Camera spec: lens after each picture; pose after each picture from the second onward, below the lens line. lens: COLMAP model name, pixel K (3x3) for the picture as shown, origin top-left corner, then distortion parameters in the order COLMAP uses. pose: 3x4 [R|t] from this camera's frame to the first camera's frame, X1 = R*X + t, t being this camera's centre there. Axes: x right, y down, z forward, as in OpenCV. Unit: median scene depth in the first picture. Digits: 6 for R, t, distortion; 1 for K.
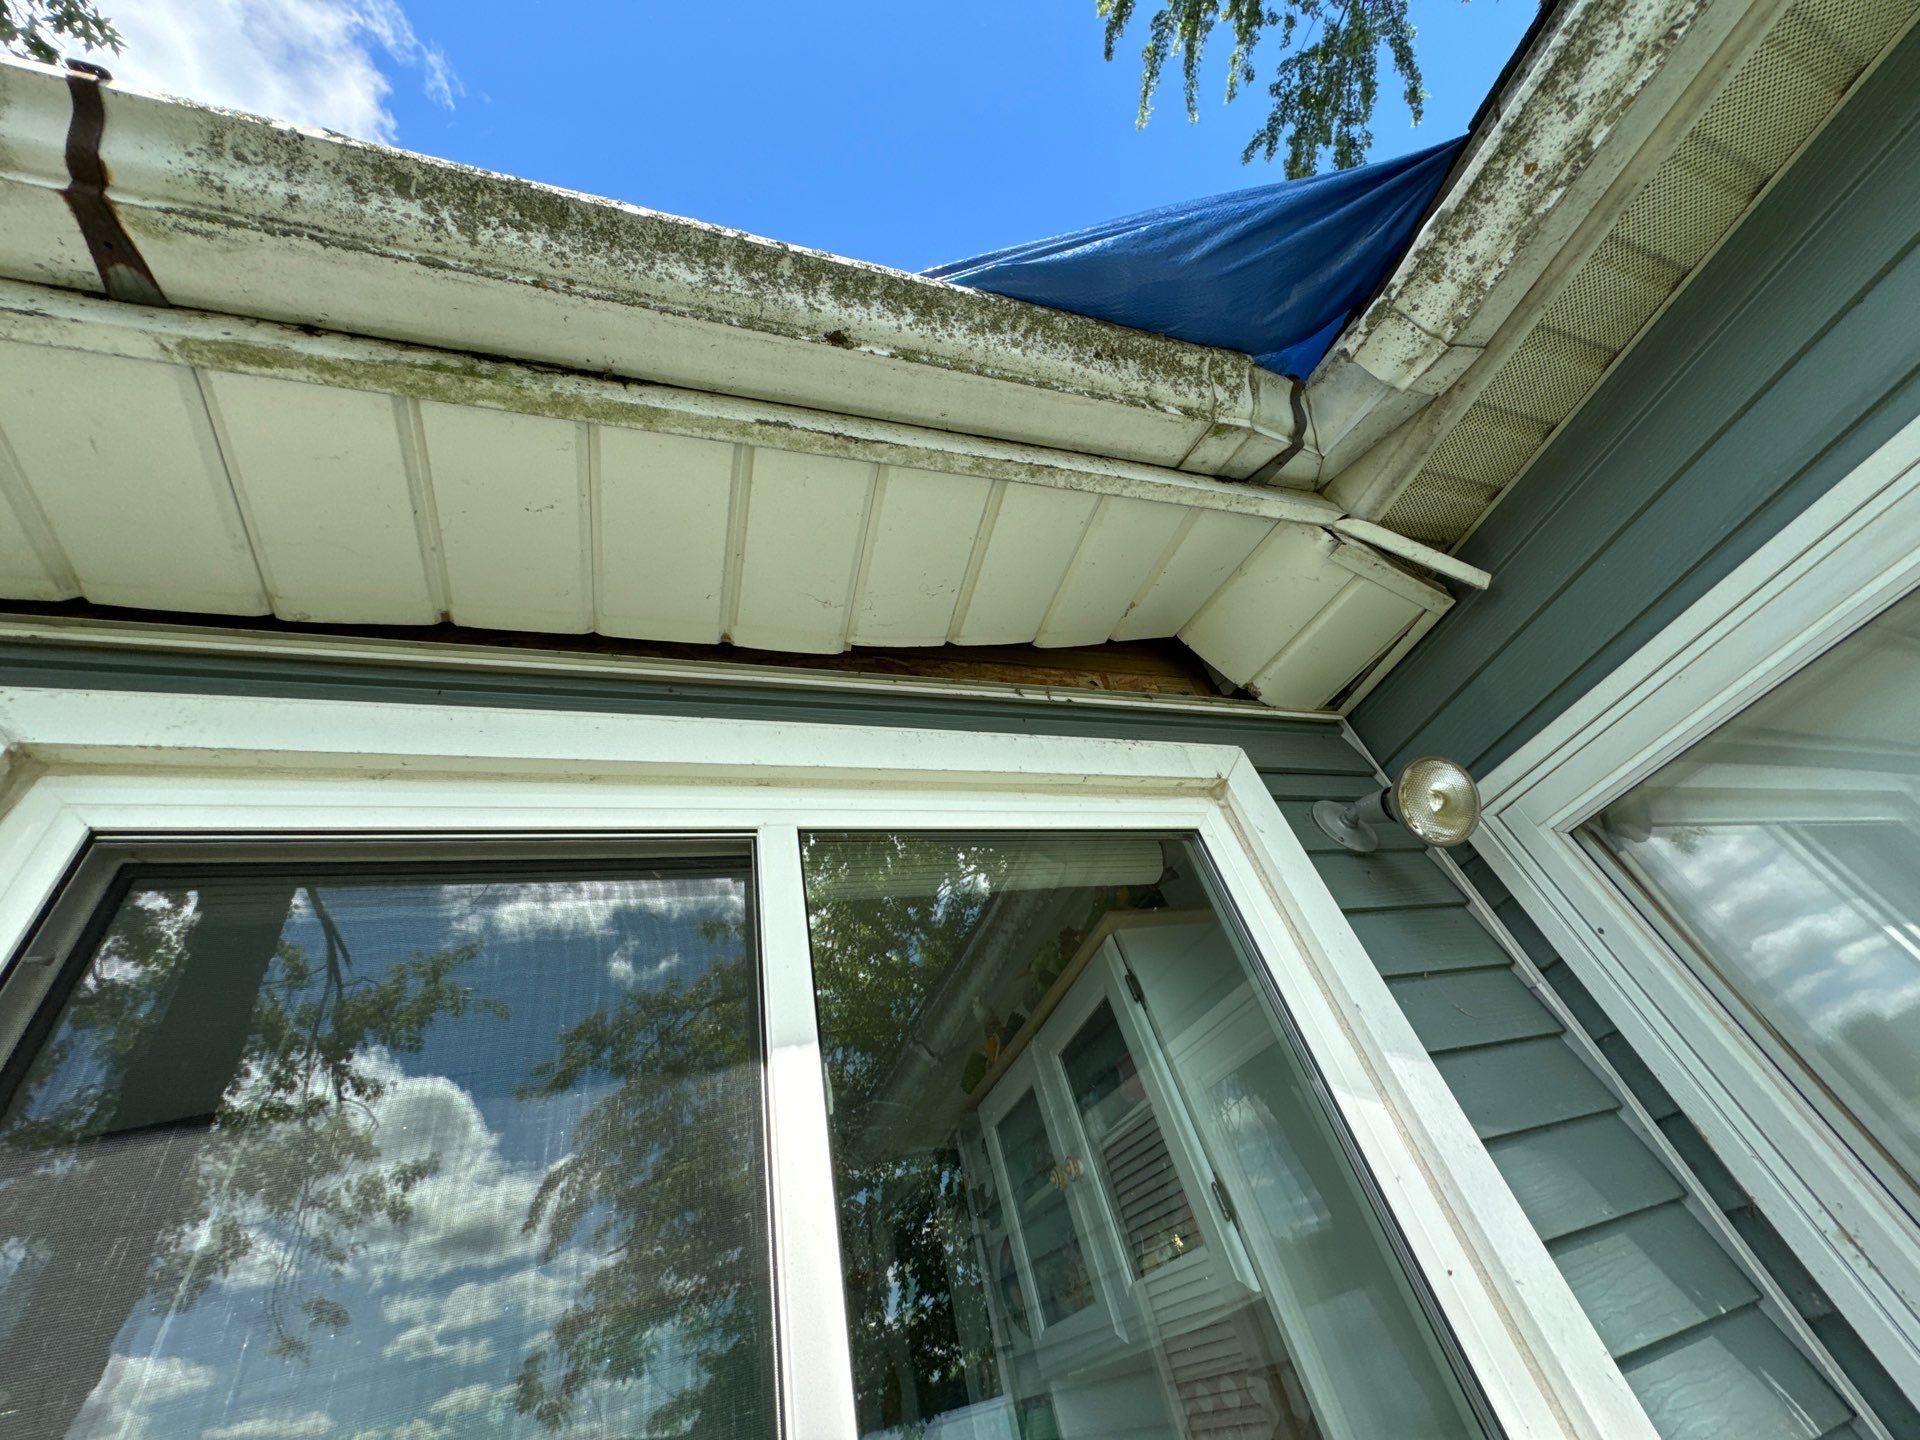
lens RADIAL K [[764.1, 0, 959.0], [0, 764.1, 717.0], [0, 0, 1]] dist [-0.001058, -0.000074]
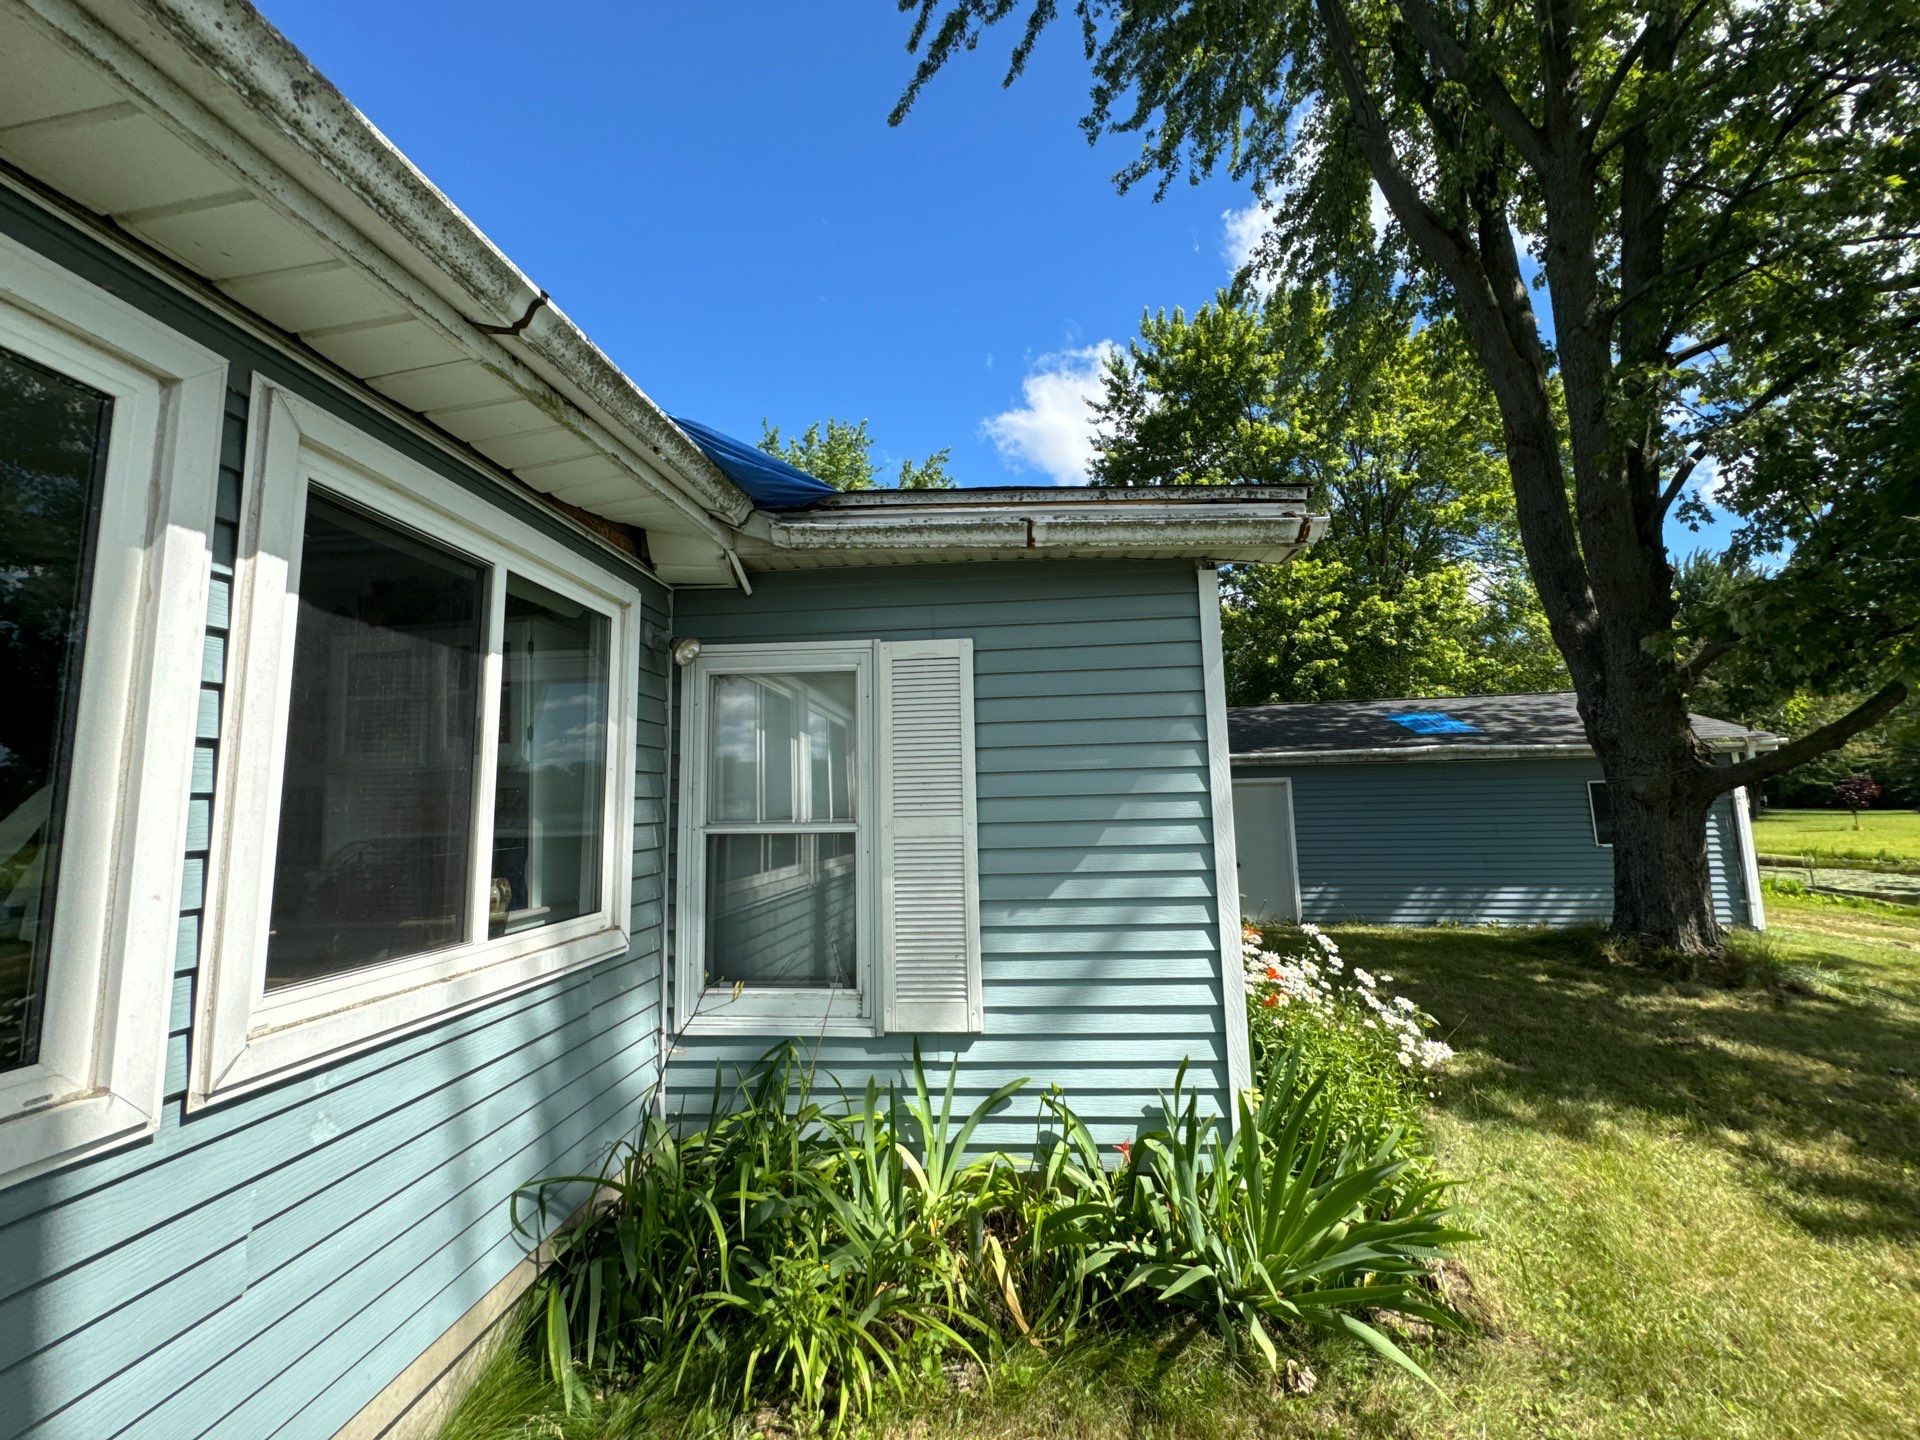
lens RADIAL K [[755.6, 0, 959.7], [0, 755.6, 749.1], [0, 0, 1]] dist [0.000450, 0.000043]
pose [[0.368772, 0.281402, 0.885901, -1.349639], [-0.671636, 0.739533, 0.044672, -0.416013], [-0.642582, -0.611477, 0.461719, -1.136411]]
